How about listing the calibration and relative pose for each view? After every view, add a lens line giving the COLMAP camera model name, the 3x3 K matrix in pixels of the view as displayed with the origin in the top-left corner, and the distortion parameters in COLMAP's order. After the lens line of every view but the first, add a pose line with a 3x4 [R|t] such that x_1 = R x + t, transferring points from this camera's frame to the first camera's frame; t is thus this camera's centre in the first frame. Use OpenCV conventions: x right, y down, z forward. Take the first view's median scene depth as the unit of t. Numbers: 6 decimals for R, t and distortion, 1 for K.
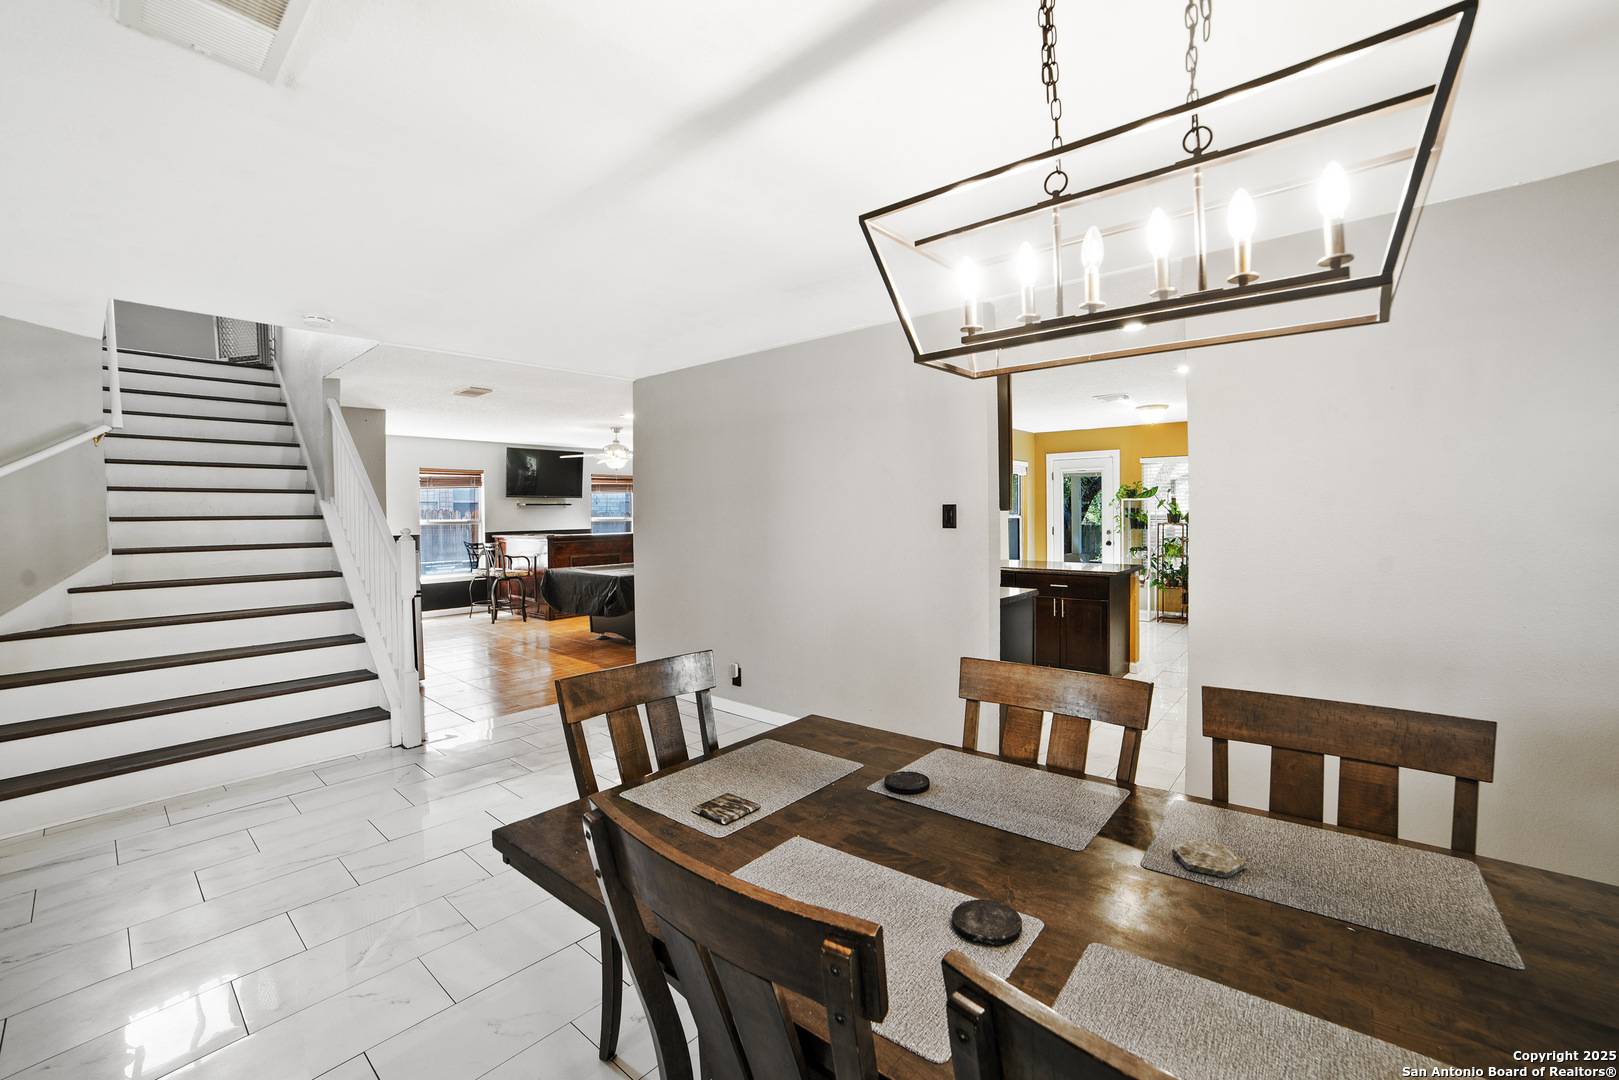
lens RADIAL K [[676.9, 0, 809.6], [0, 676.9, 523.4], [0, 0, 1]] dist [-0.113470, 0.042341]
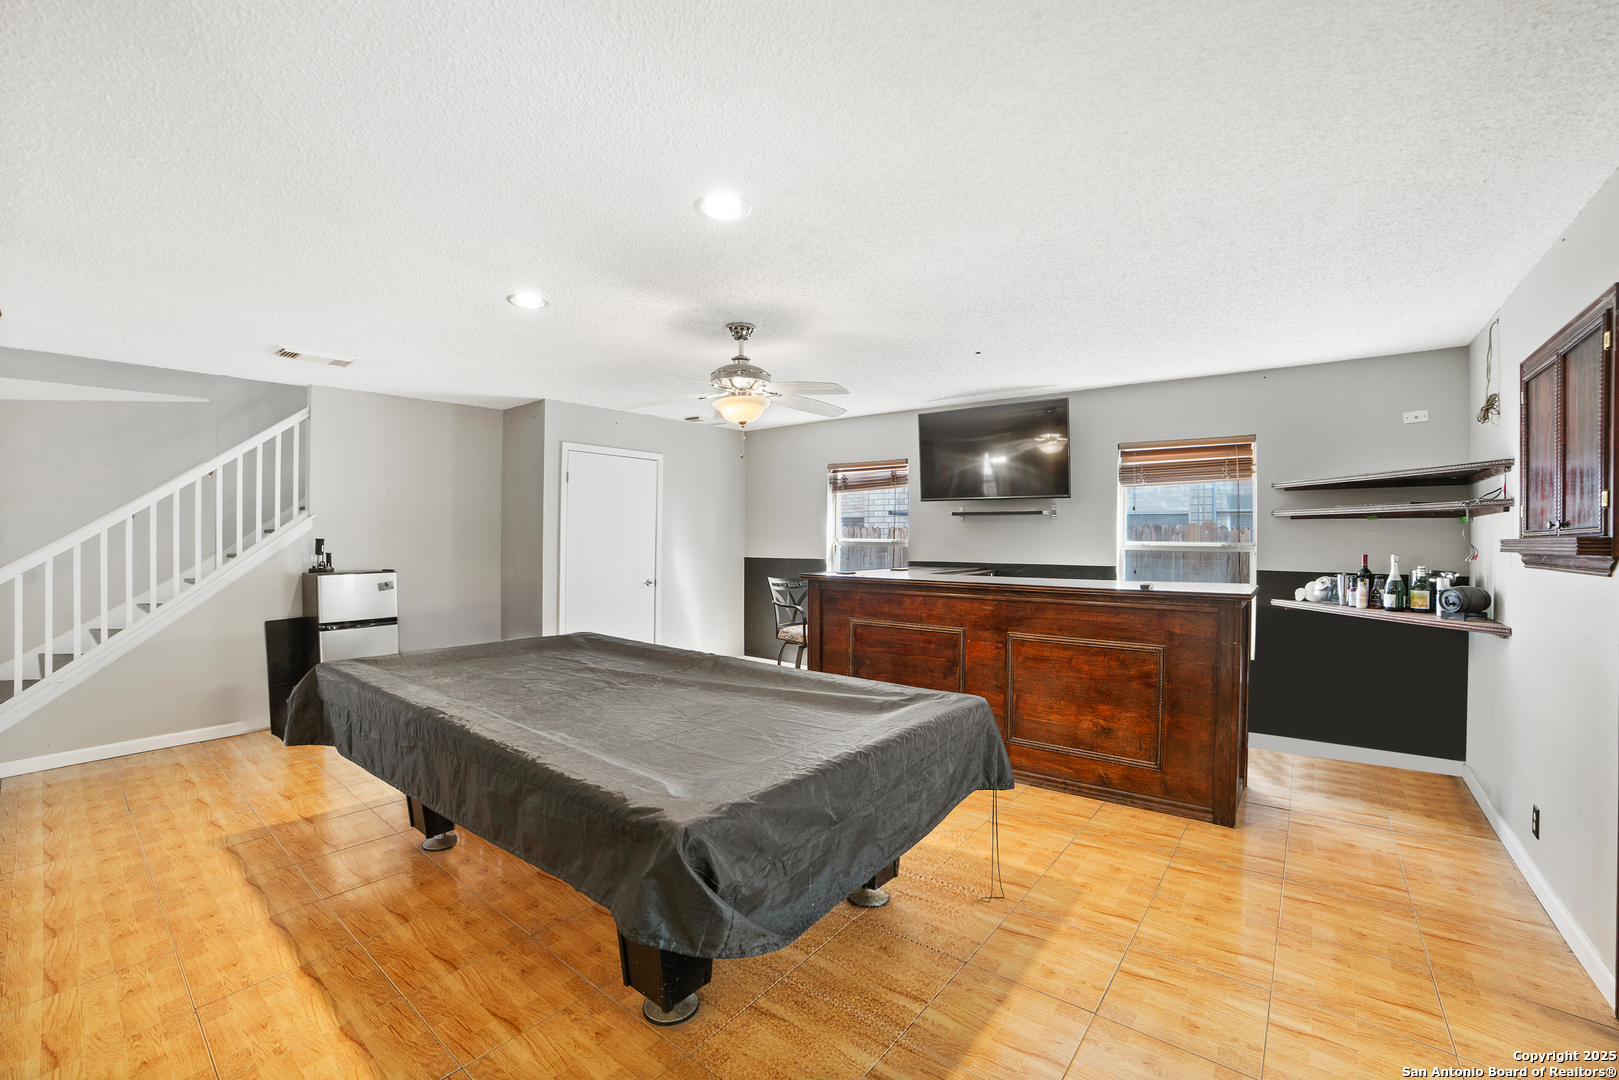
lens RADIAL K [[663.8, 0, 809.5], [0, 663.8, 540.0], [0, 0, 1]] dist [-0.084776, 0.000379]
pose [[0.013384, 0.010316, -0.999857, 0.129443], [-0.020394, 0.999742, 0.010041, -0.012843], [0.999702, 0.020257, 0.013590, 1.038731]]
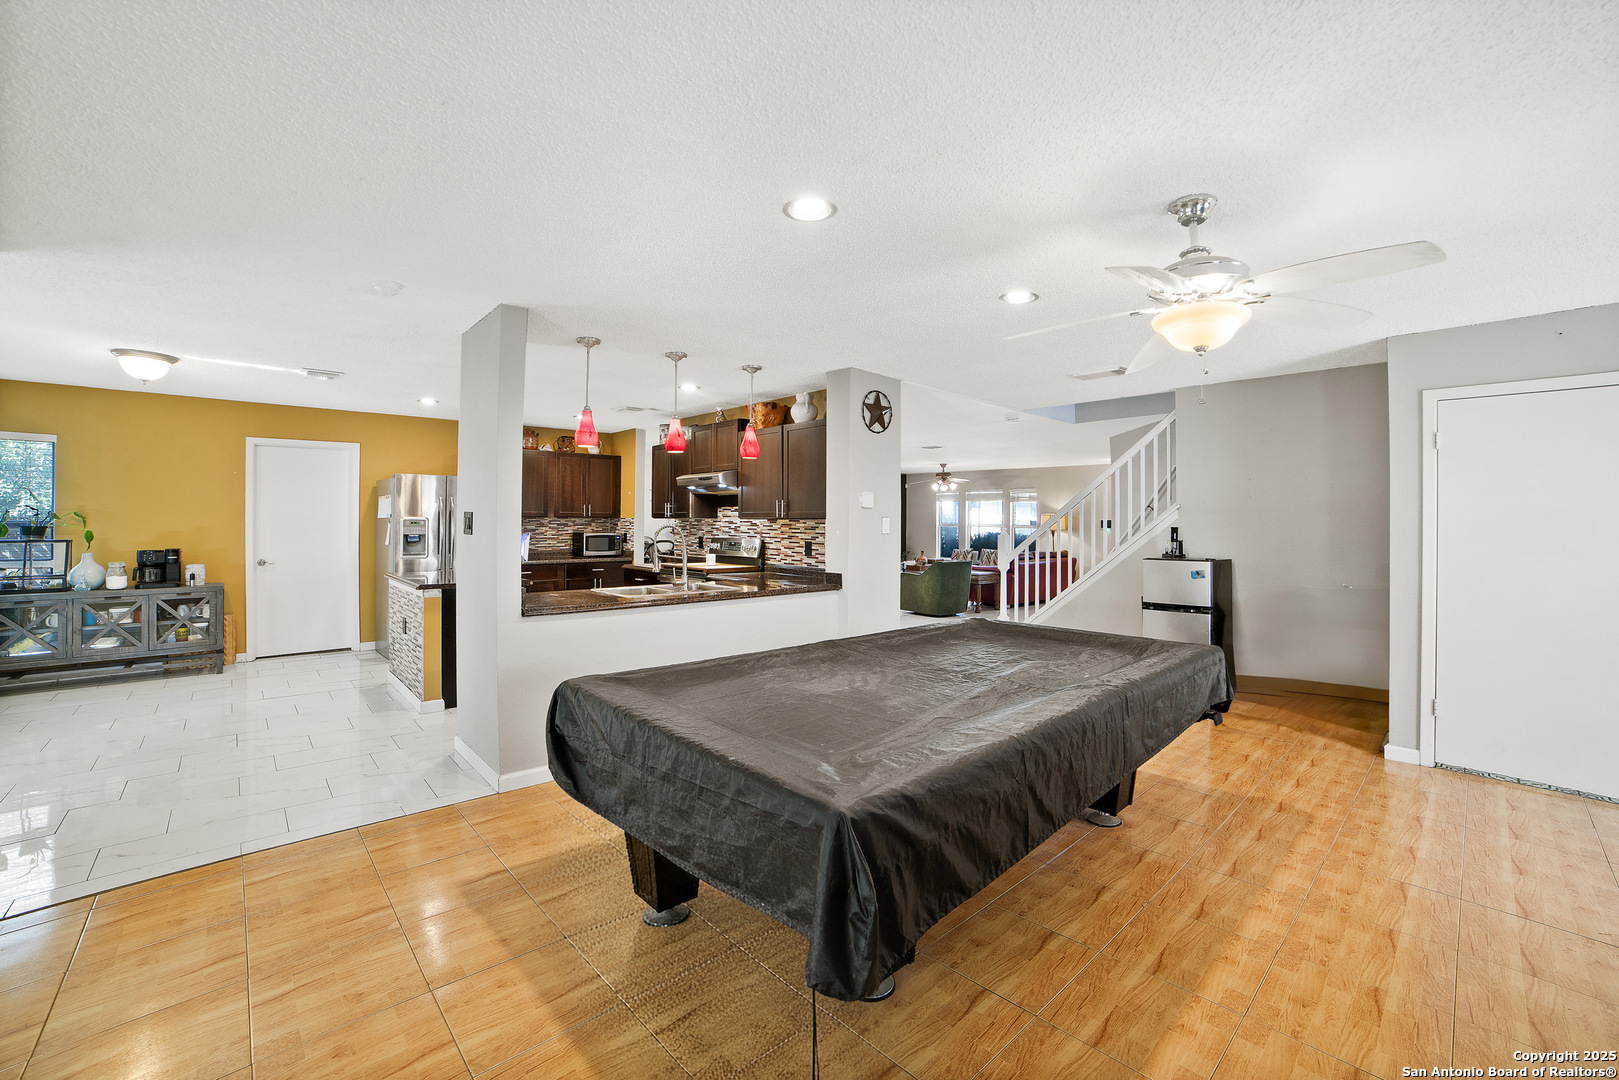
lens RADIAL K [[676.9, 0, 809.6], [0, 676.9, 523.4], [0, 0, 1]] dist [-0.113470, 0.042341]
pose [[-0.992294, 0.001761, 0.123893, -0.187353], [0.004824, 0.999690, 0.024425, -0.020581], [-0.123811, 0.024834, -0.991995, 1.300116]]
